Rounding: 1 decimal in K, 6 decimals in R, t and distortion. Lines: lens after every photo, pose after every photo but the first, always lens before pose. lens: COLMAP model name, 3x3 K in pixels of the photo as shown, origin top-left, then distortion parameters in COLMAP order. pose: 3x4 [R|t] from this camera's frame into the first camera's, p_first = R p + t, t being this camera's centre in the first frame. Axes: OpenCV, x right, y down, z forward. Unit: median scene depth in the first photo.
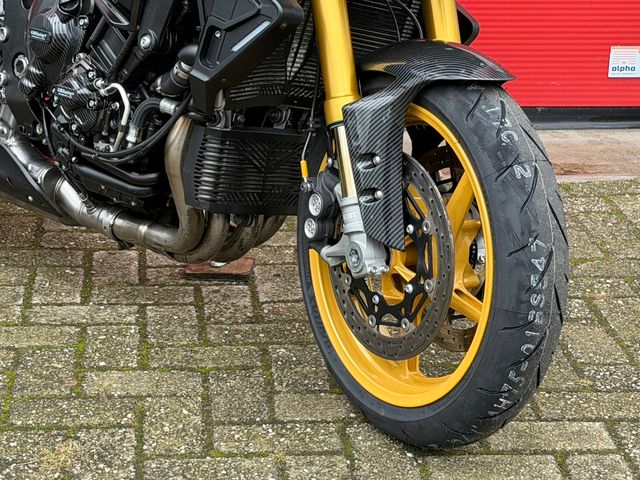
lens RADIAL K [[1612.7, 0, 312.8], [0, 1612.7, 239.2], [0, 0, 1]] dist [0.149591, 0.000000]
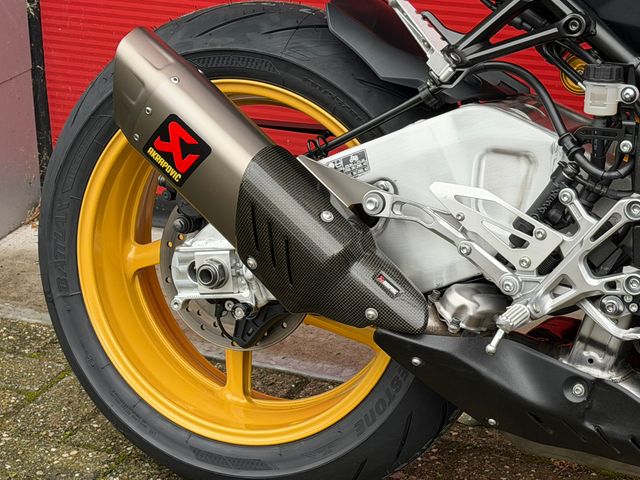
lens RADIAL K [[1612.7, 0, 318.7], [0, 1612.7, 237.0], [0, 0, 1]] dist [0.149591, 0.000000]
pose [[0.933785, -0.159629, 0.320256, -0.527487], [0.143473, 0.986915, 0.073587, -0.190409], [-0.327812, -0.022766, 0.944469, 0.518618]]
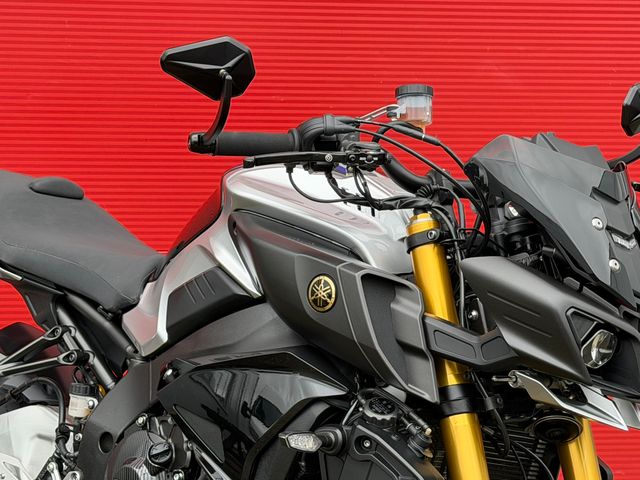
lens RADIAL K [[1612.7, 0, 334.5], [0, 1612.7, 246.3], [0, 0, 1]] dist [0.149591, 0.000000]
pose [[0.998570, -0.009836, 0.052552, -0.100044], [0.018799, 0.984762, -0.172889, -0.102146], [-0.050051, 0.173630, 0.983538, 0.086986]]
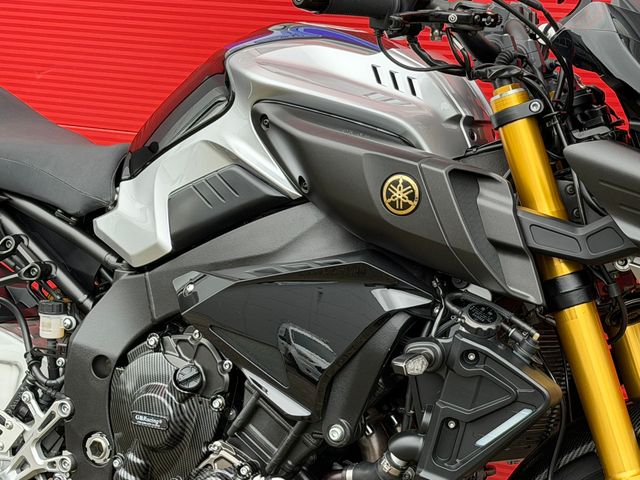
lens RADIAL K [[1612.7, 0, 320.3], [0, 1612.7, 242.7], [0, 0, 1]] dist [0.149591, 0.000000]
pose [[0.956155, -0.117982, 0.268043, -0.296625], [0.128558, 0.991454, -0.022189, -0.187411], [-0.263134, 0.055675, 0.963151, 0.206022]]
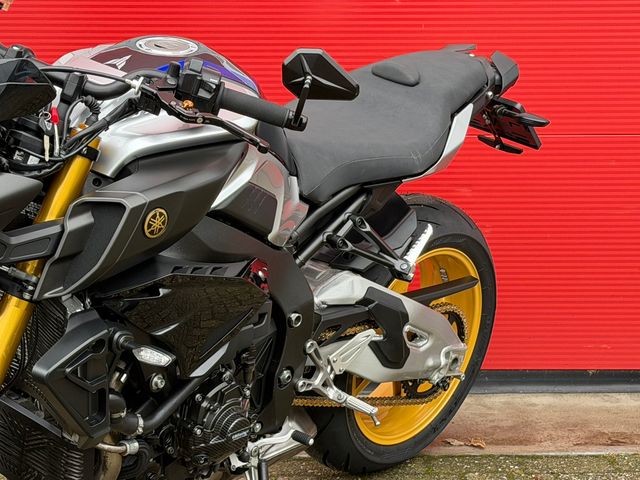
lens RADIAL K [[1612.7, 0, 316.7], [0, 1612.7, 250.0], [0, 0, 1]] dist [0.149591, 0.000000]
pose [[0.997359, -0.007252, -0.072262, 0.071124], [-0.001028, 0.993494, -0.113882, -0.065093], [0.072618, 0.113656, 0.990863, -0.003131]]
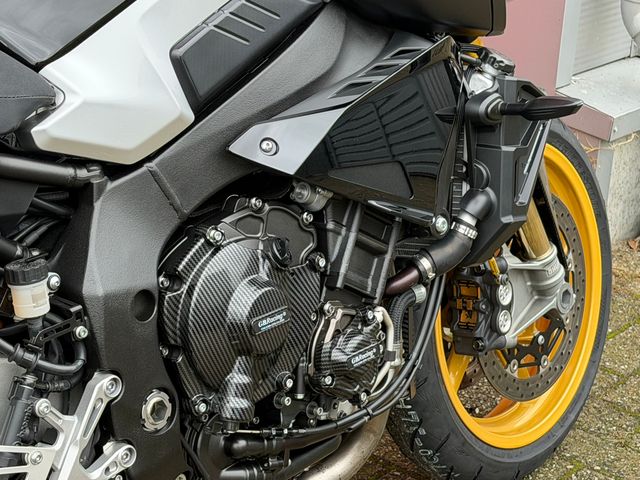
lens RADIAL K [[1612.7, 0, 319.9], [0, 1612.7, 238.6], [0, 0, 1]] dist [0.149591, 0.000000]
pose [[-0.055818, -0.396991, 0.916124, -0.756792], [0.280074, 0.874490, 0.396013, -0.409605], [-0.958354, 0.278687, 0.062375, 0.948058]]
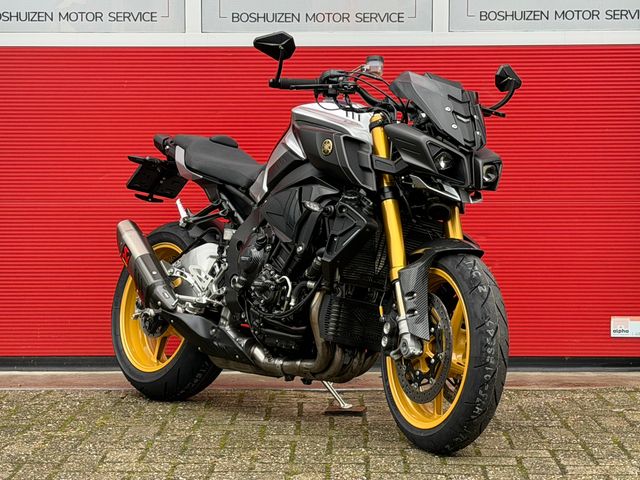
lens RADIAL K [[1612.7, 0, 320.7], [0, 1612.7, 242.1], [0, 0, 1]] dist [0.149591, 0.000000]
pose [[0.993858, -0.019268, -0.108971, 0.123565], [-0.012736, 0.958265, -0.285598, 0.394456], [0.109926, 0.285232, 0.952134, -0.783650]]
